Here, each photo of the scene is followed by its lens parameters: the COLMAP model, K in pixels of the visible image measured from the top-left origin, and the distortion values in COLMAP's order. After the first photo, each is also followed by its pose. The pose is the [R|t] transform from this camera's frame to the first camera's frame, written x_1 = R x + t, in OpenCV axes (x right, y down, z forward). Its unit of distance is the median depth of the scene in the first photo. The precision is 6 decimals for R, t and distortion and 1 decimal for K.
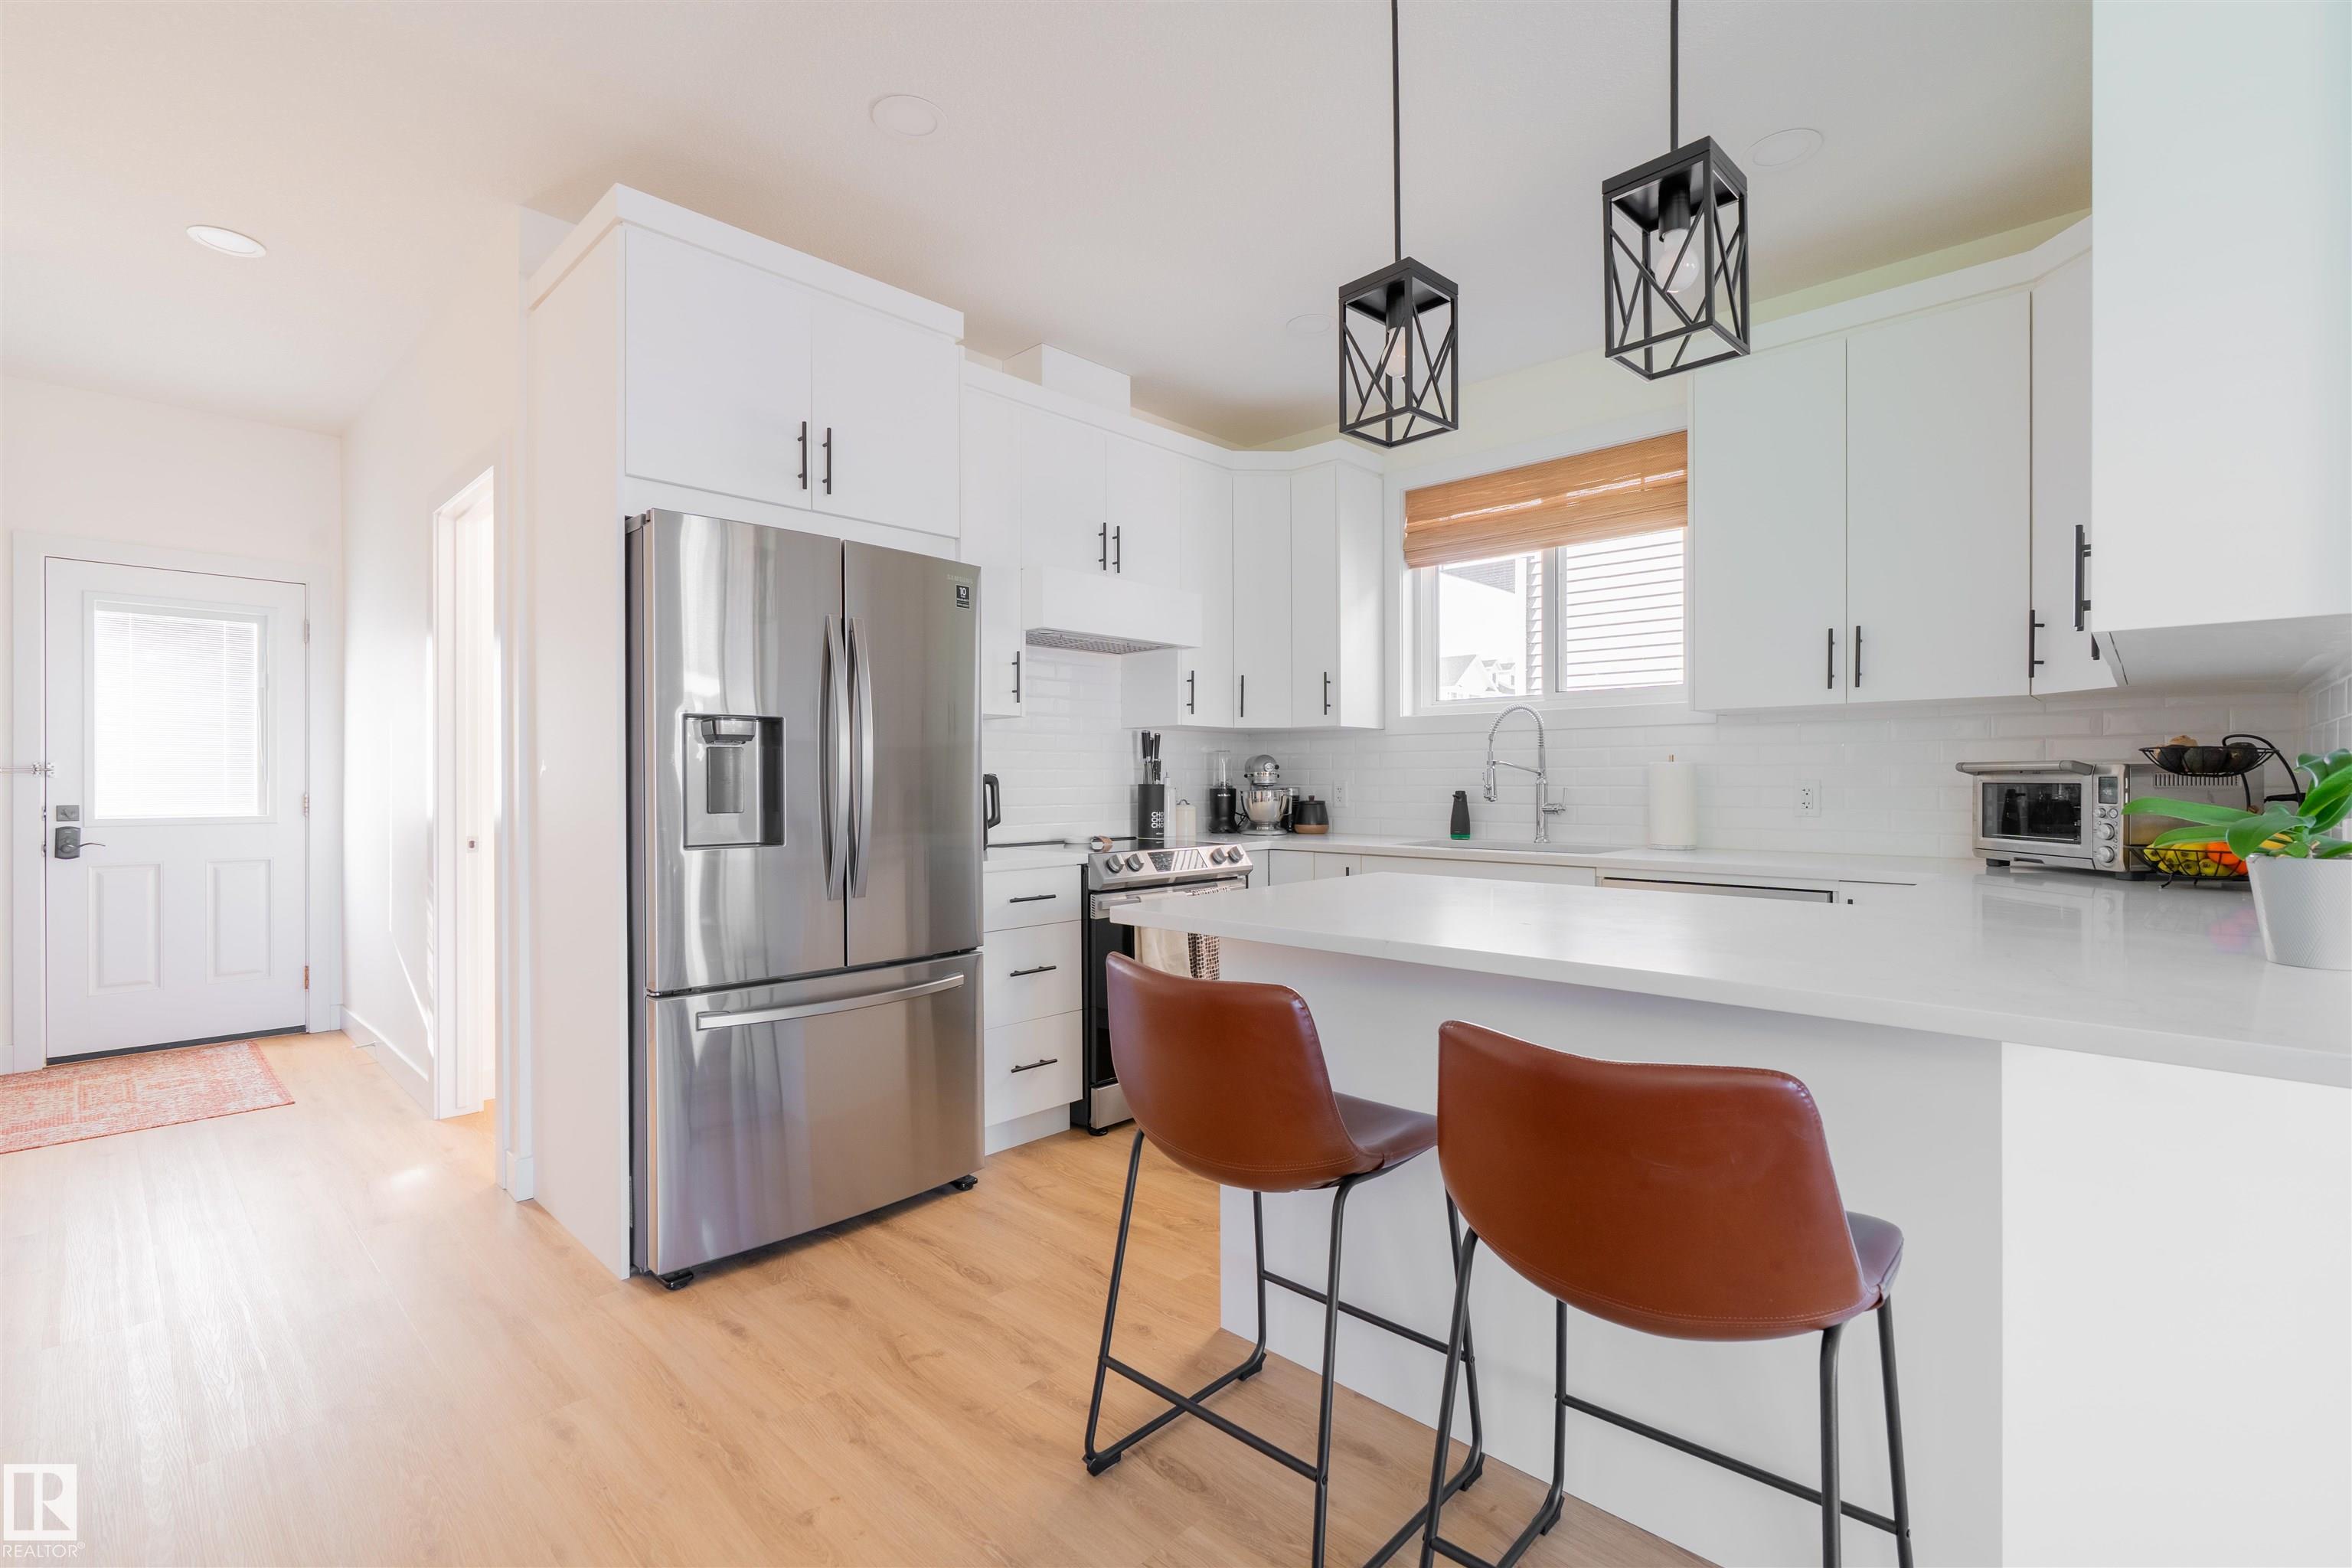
lens RADIAL K [[1077.9, 0, 1184.1], [0, 1077.9, 788.6], [0, 0, 1]] dist [-0.009898, 0.005408]
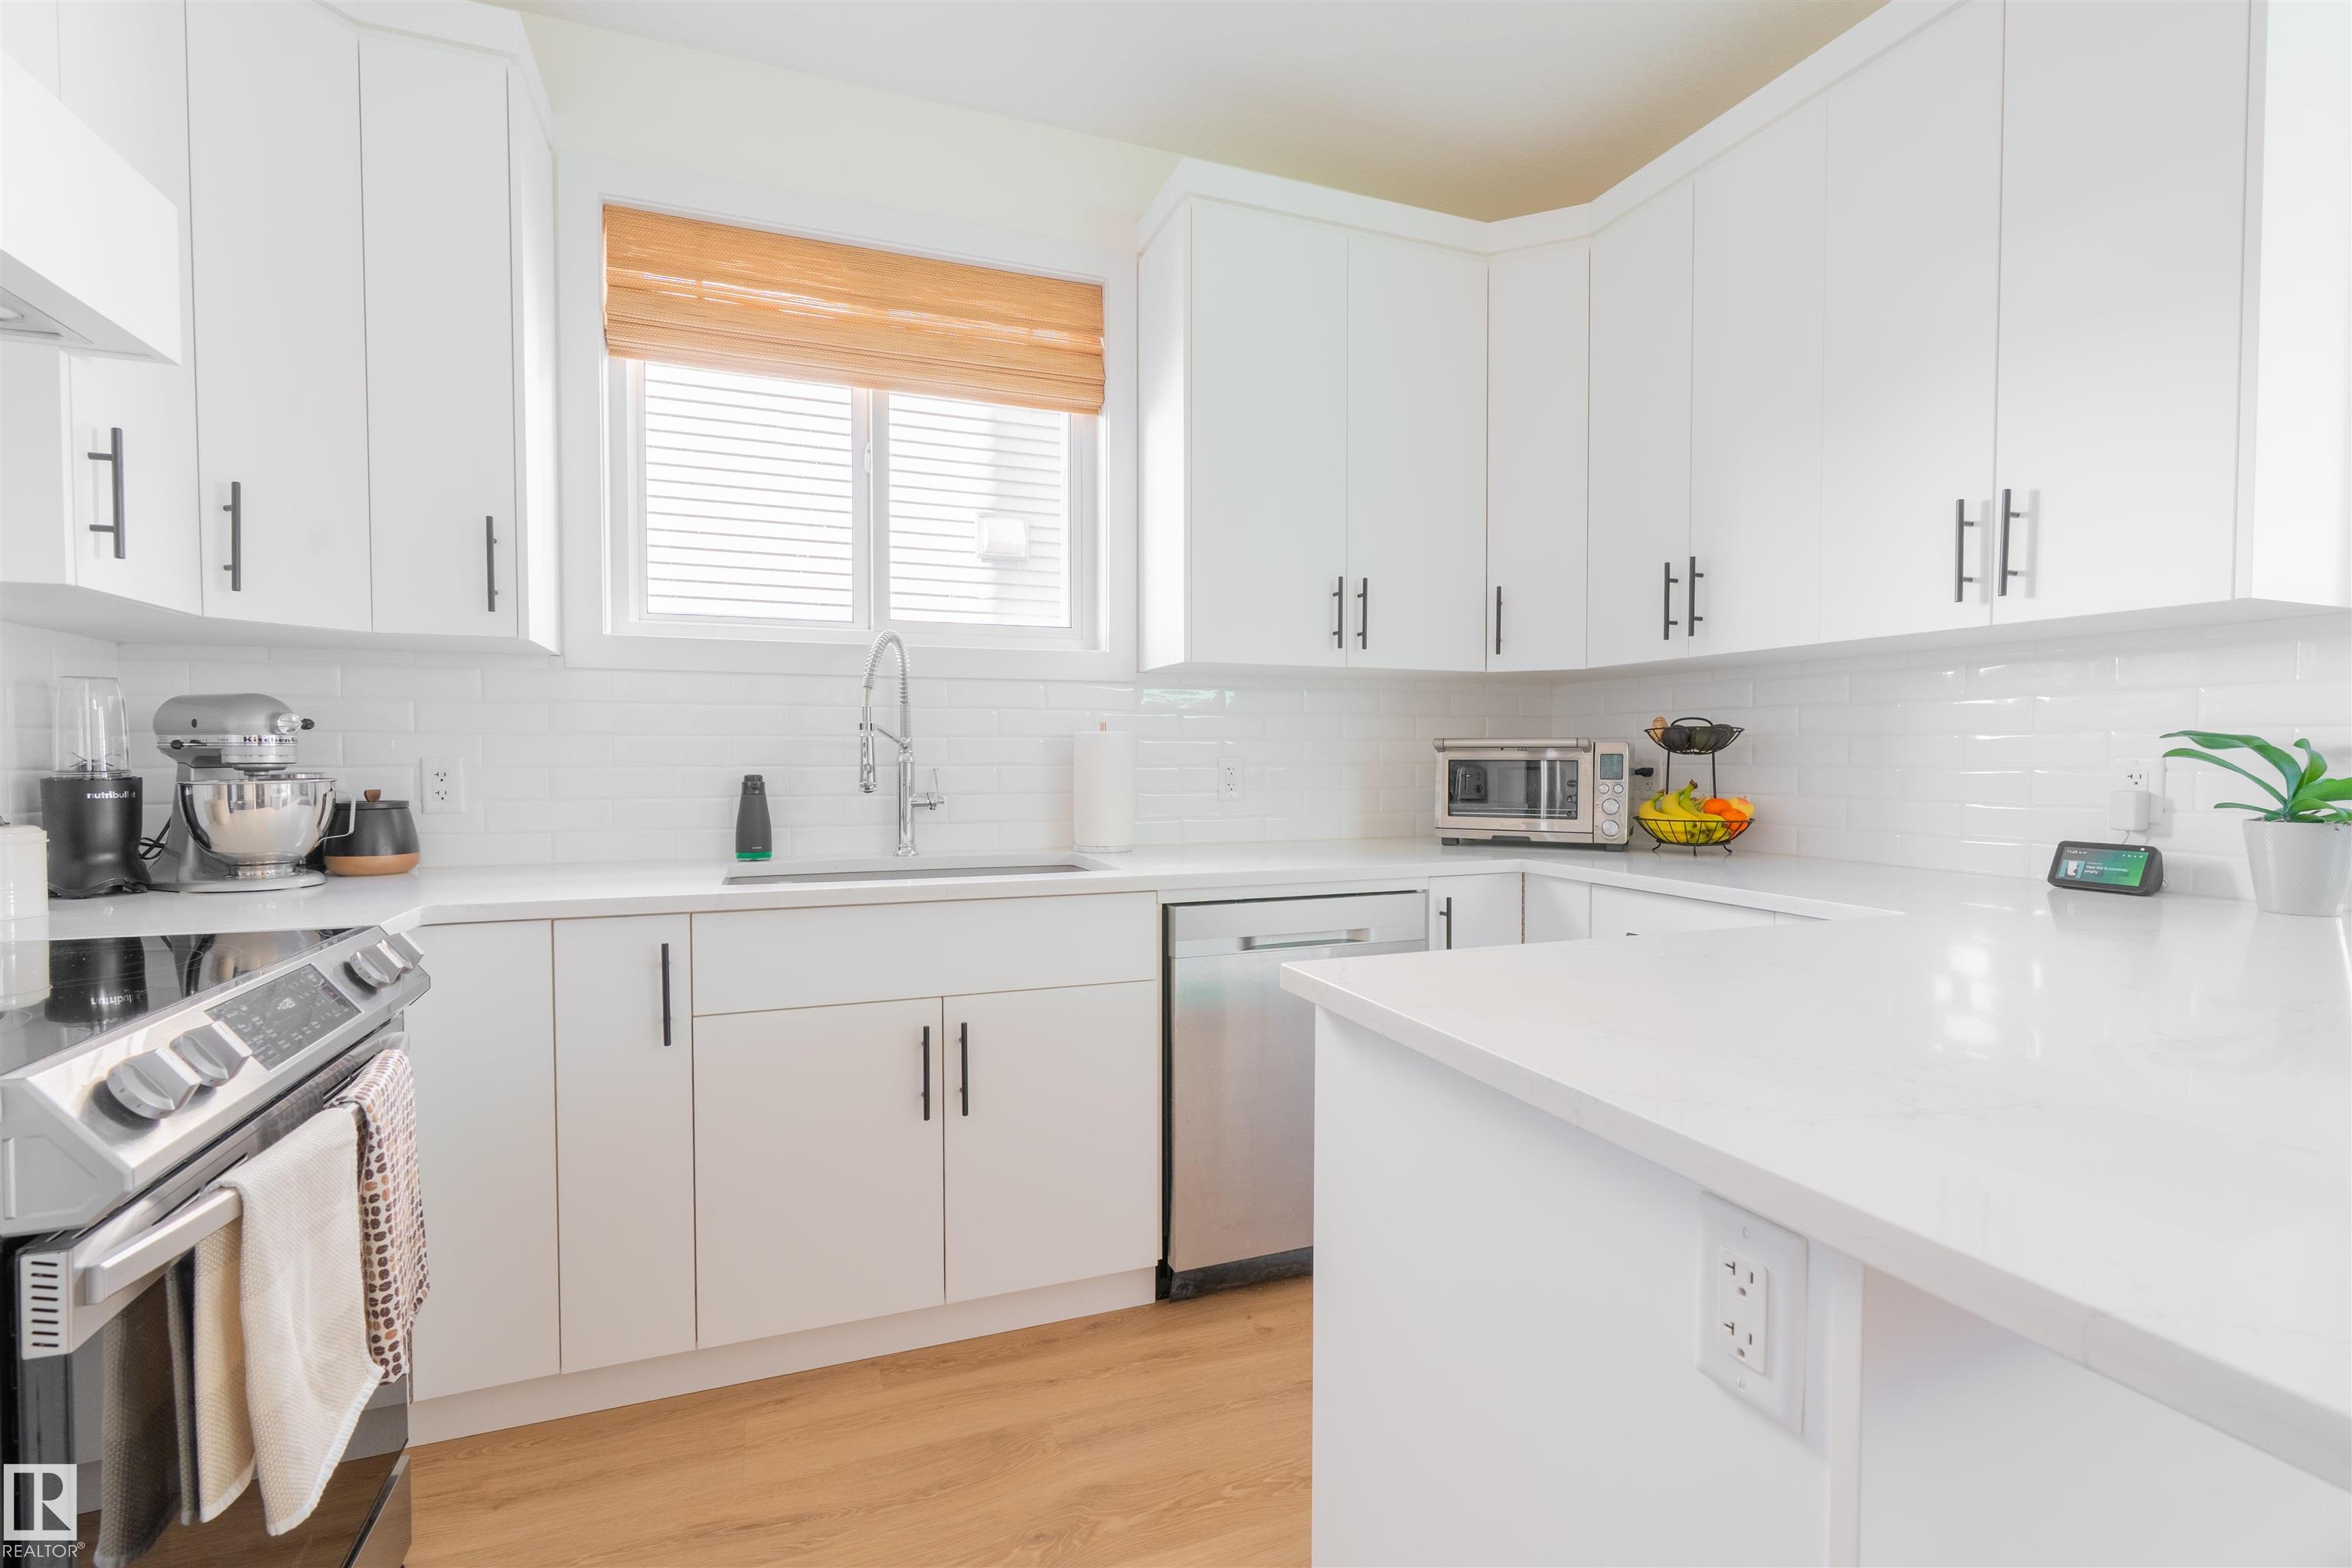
lens RADIAL K [[1077.9, 0, 1178.4], [0, 1077.9, 771.4], [0, 0, 1]] dist [-0.009898, 0.005408]
pose [[0.413495, -0.011523, 0.910433, -0.162544], [0.006244, 0.999932, 0.009820, -0.003947], [-0.910485, 0.001624, 0.413539, 0.551990]]
